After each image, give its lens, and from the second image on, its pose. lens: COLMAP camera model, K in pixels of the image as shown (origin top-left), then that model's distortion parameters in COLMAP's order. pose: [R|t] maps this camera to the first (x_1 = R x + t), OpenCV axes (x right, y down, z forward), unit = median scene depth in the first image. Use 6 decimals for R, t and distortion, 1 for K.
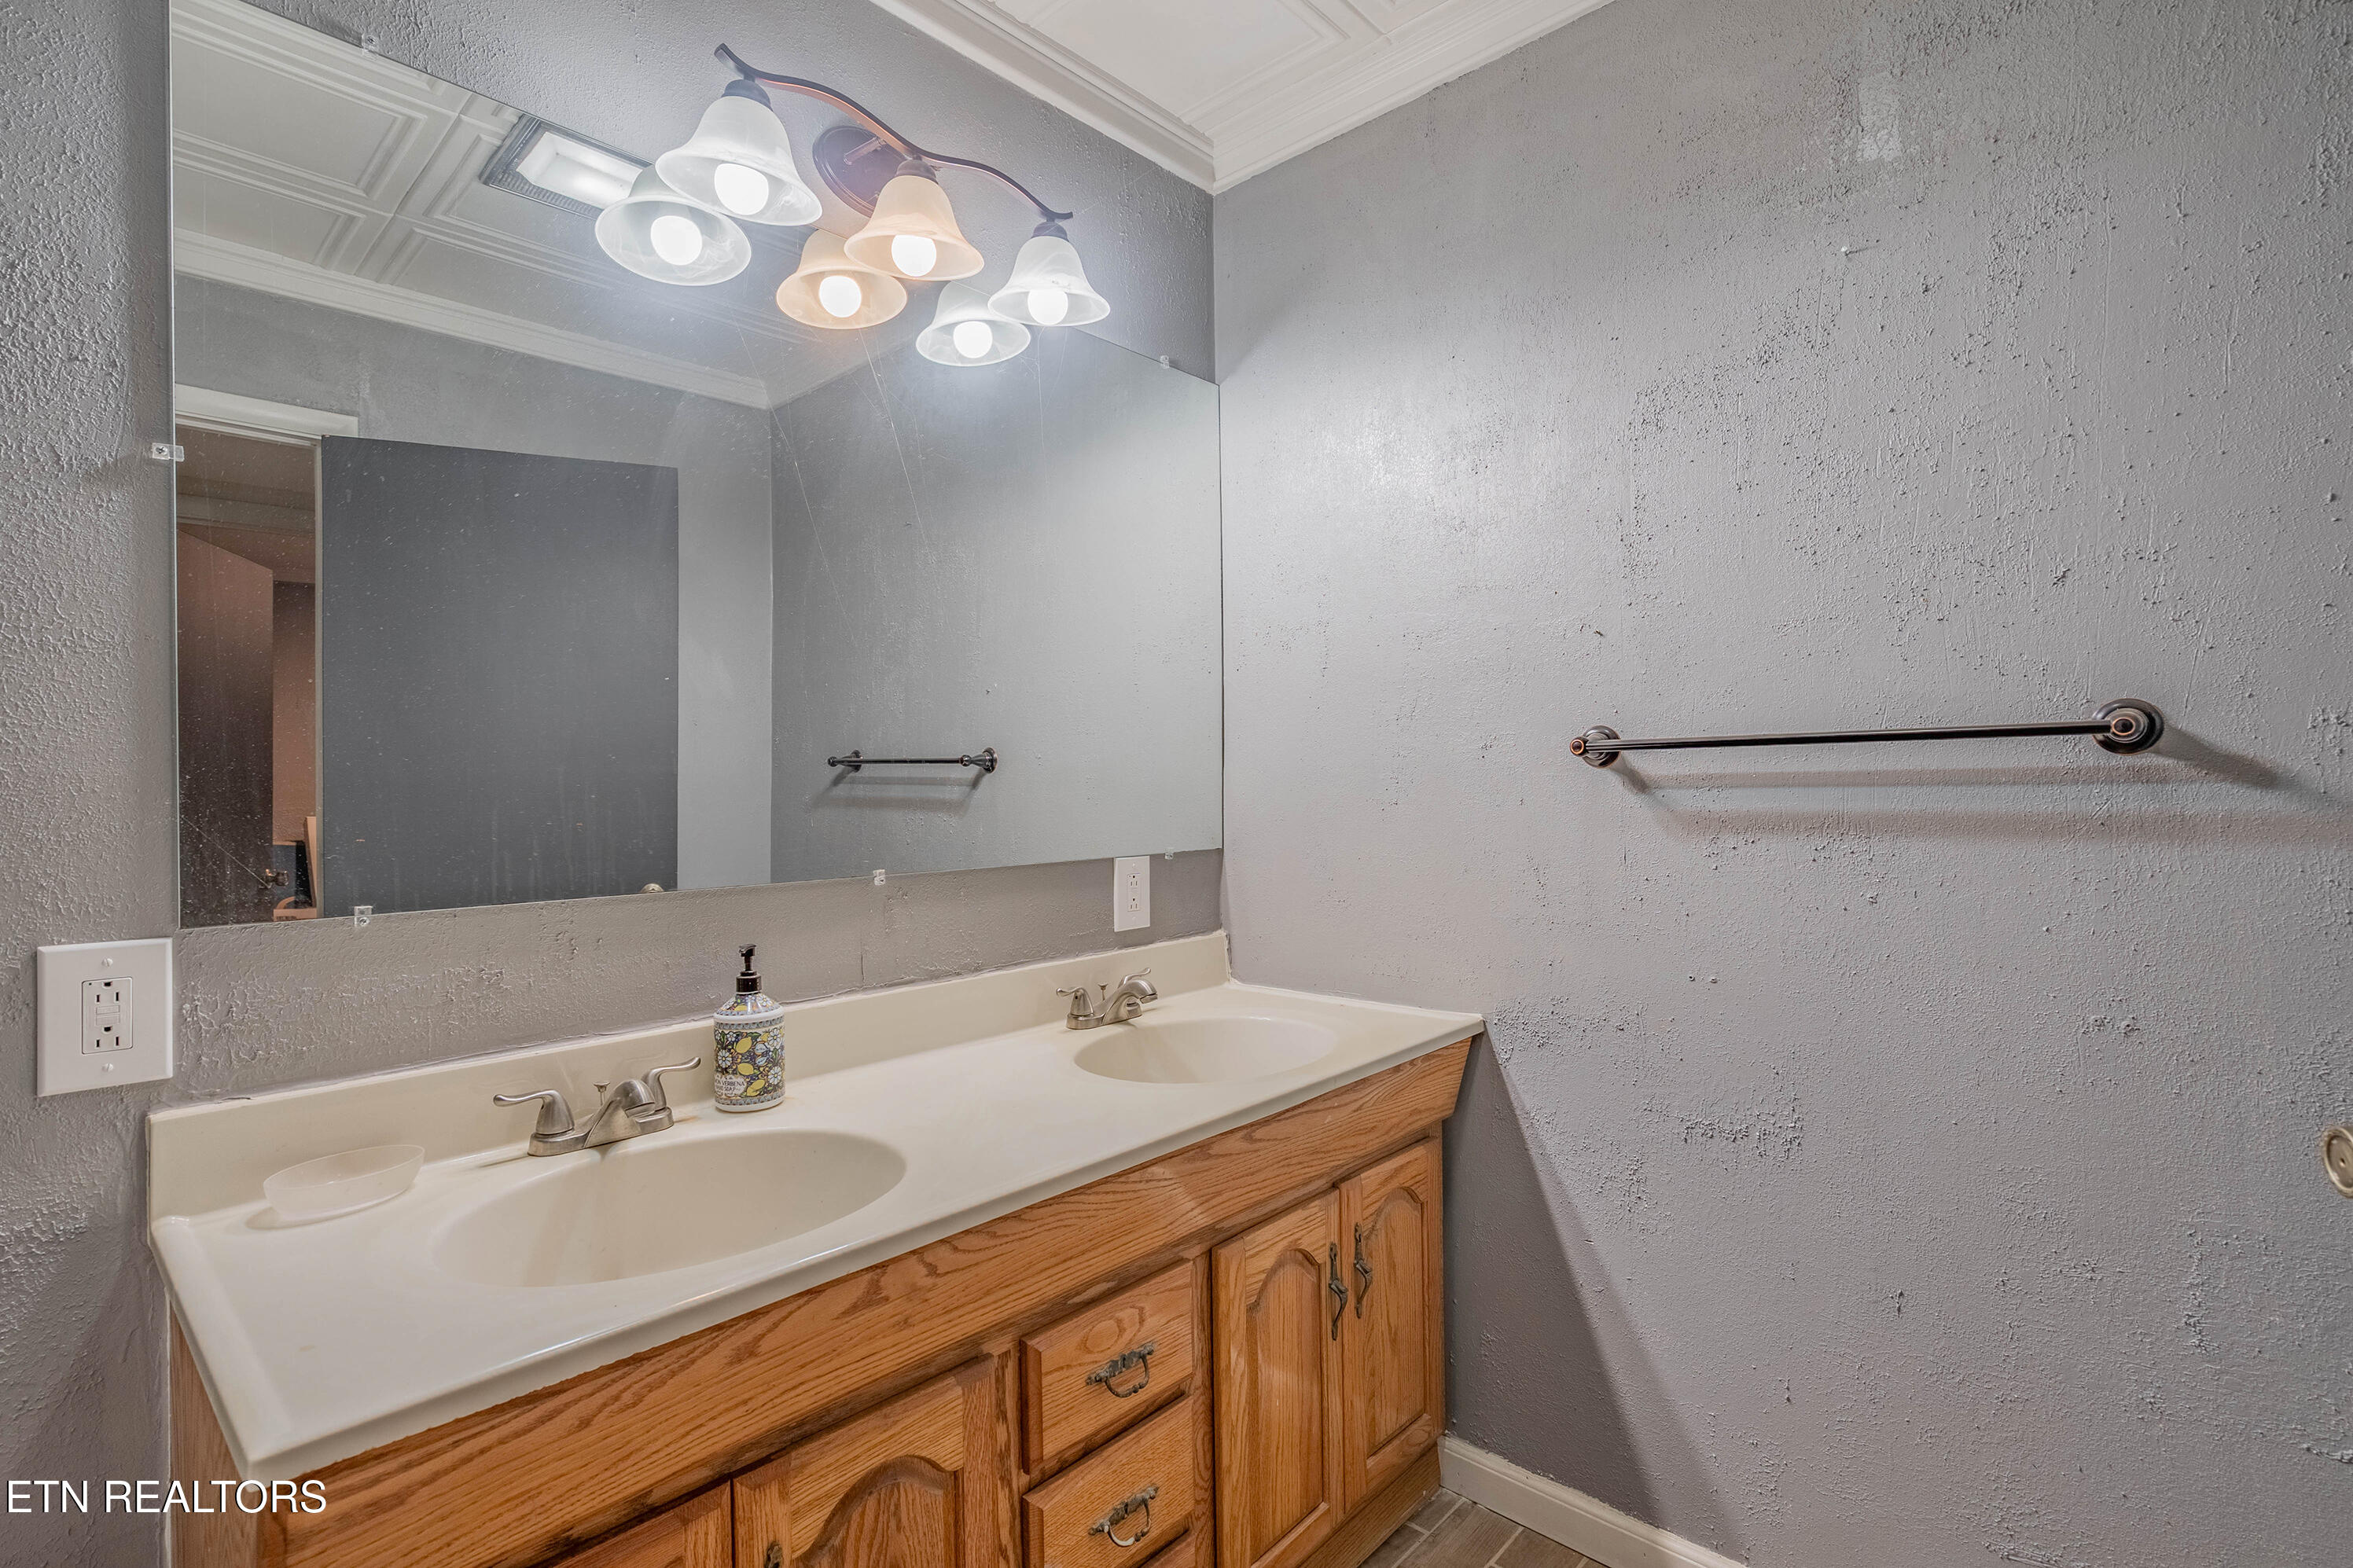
lens RADIAL K [[1093.4, 0, 1186.7], [0, 1093.4, 781.4], [0, 0, 1]] dist [0.000642, 0.000110]
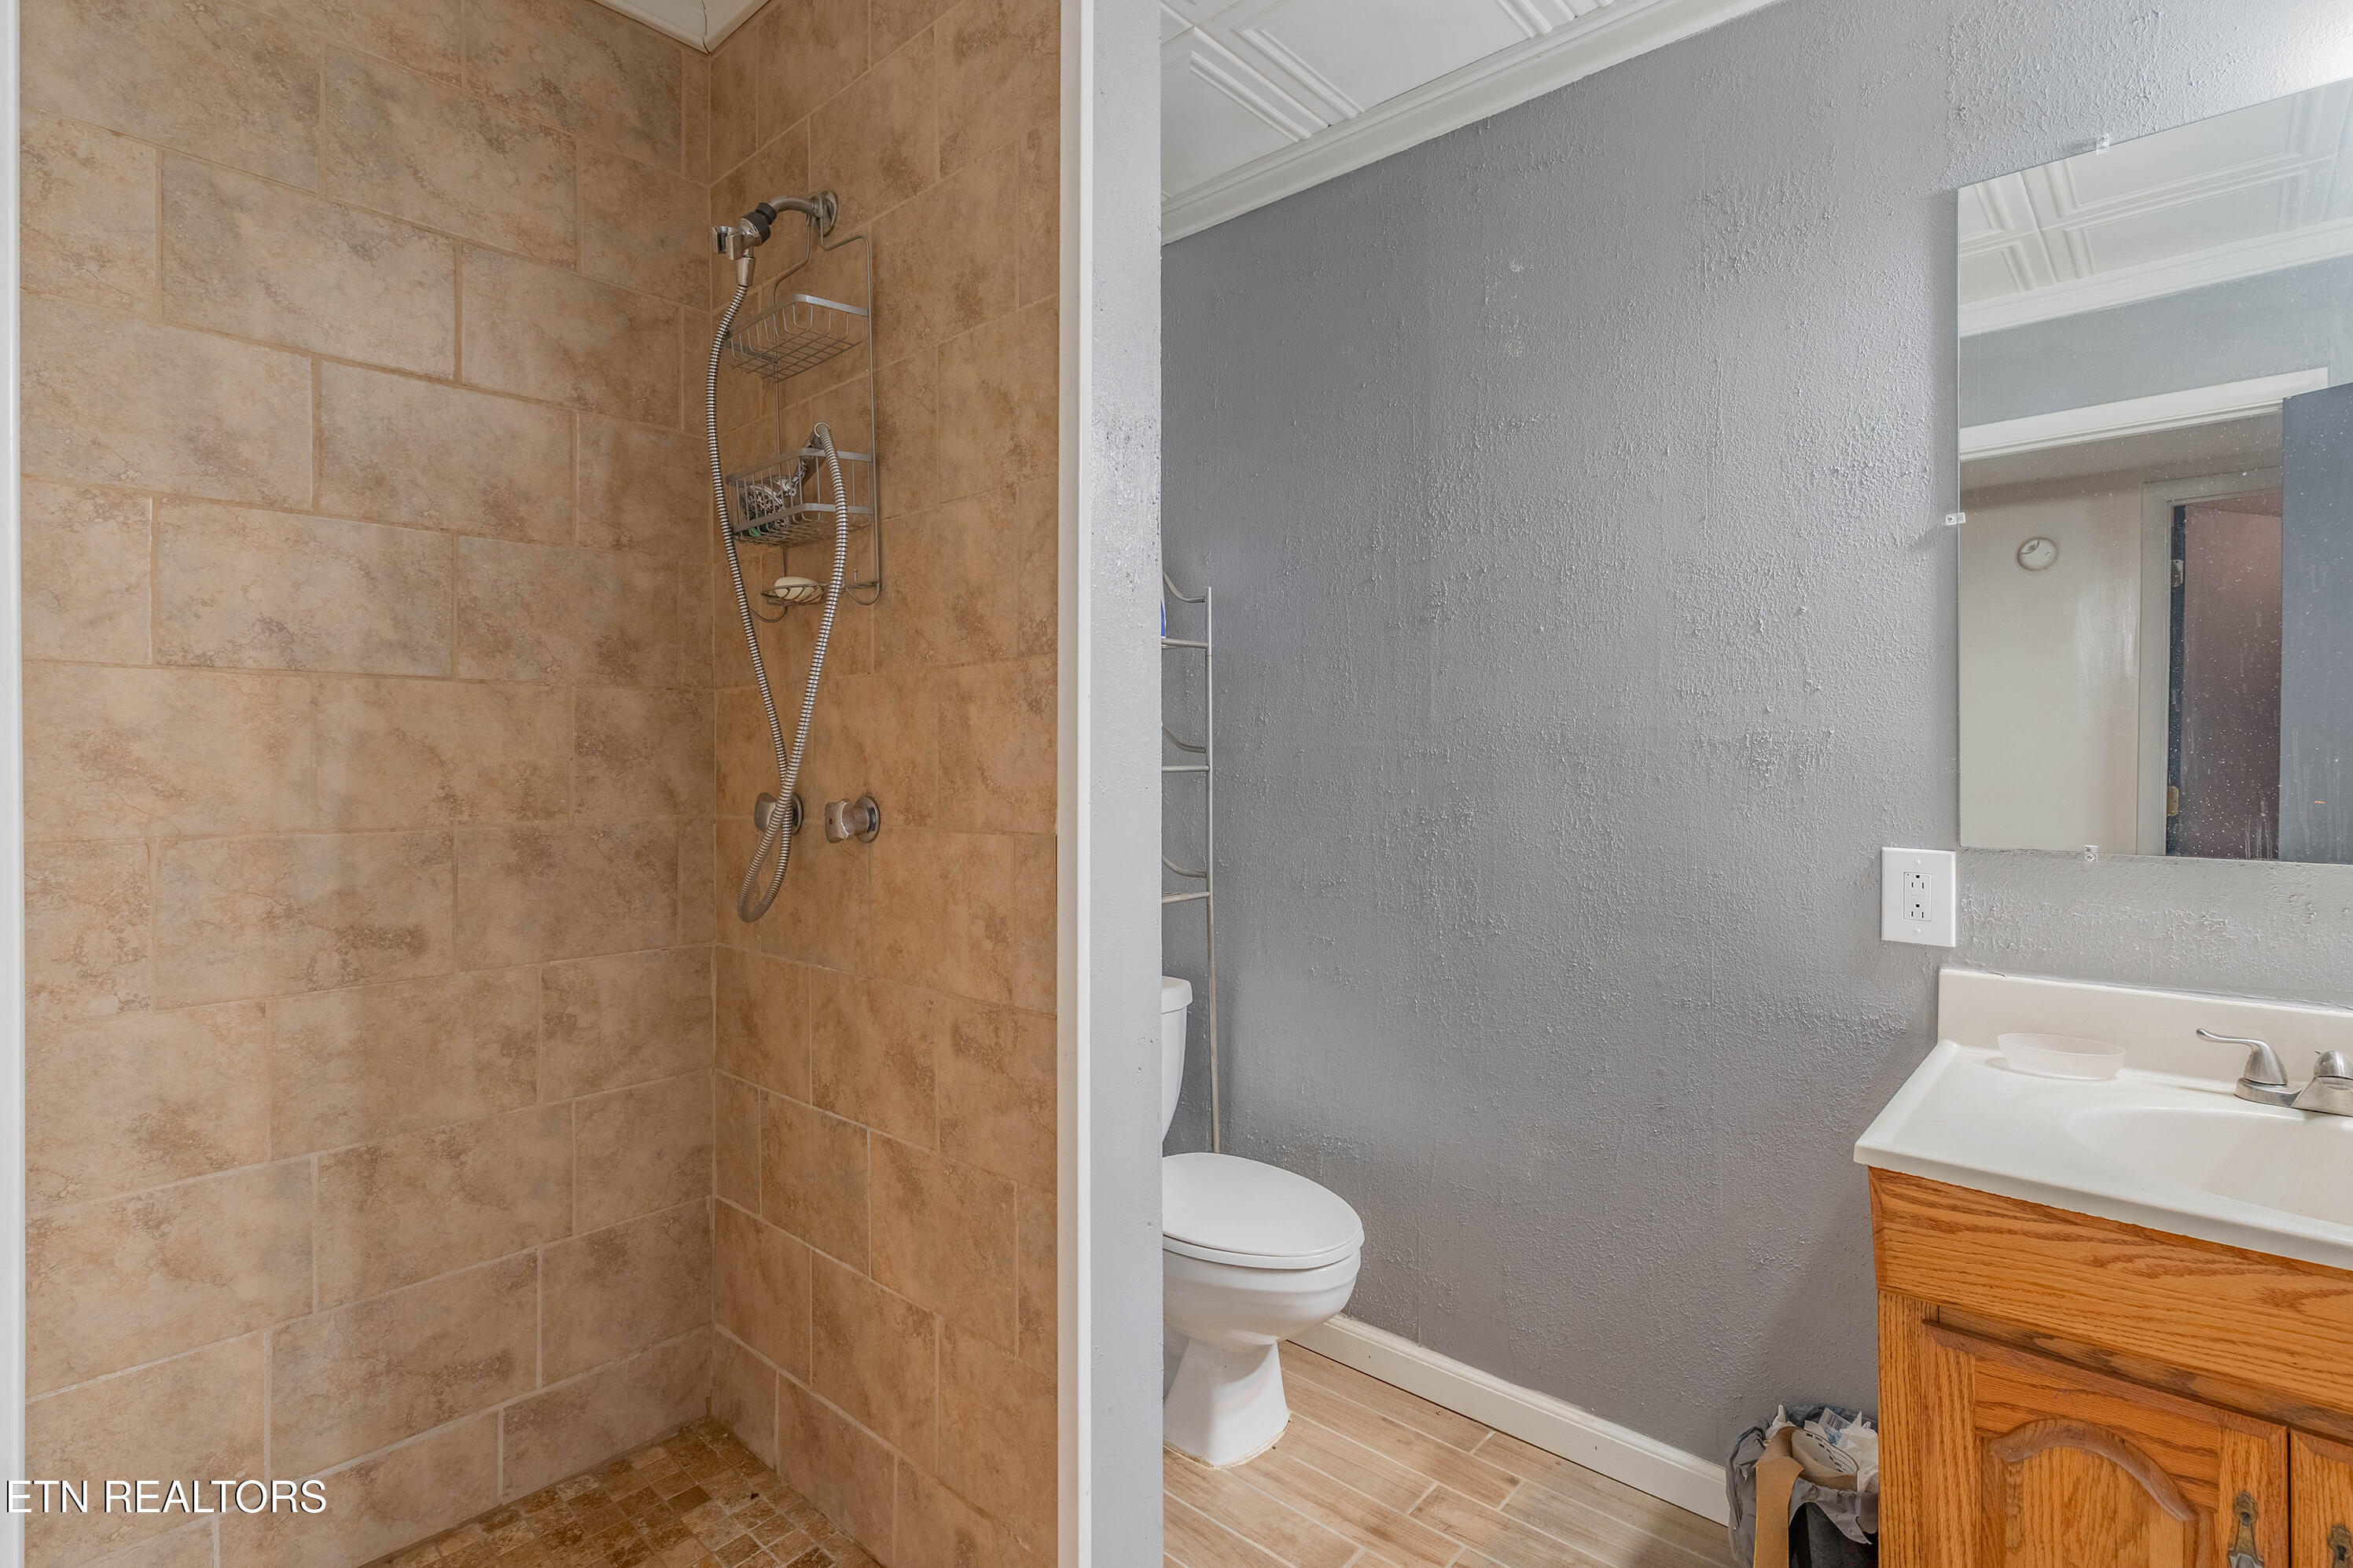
lens RADIAL K [[1093.4, 0, 1186.7], [0, 1093.4, 781.4], [0, 0, 1]] dist [0.000642, 0.000110]
pose [[0.003705, 0.033953, -0.999417, 0.540339], [0.000995, 0.999423, 0.033957, -0.001534], [0.999993, -0.001121, 0.003669, -0.031150]]
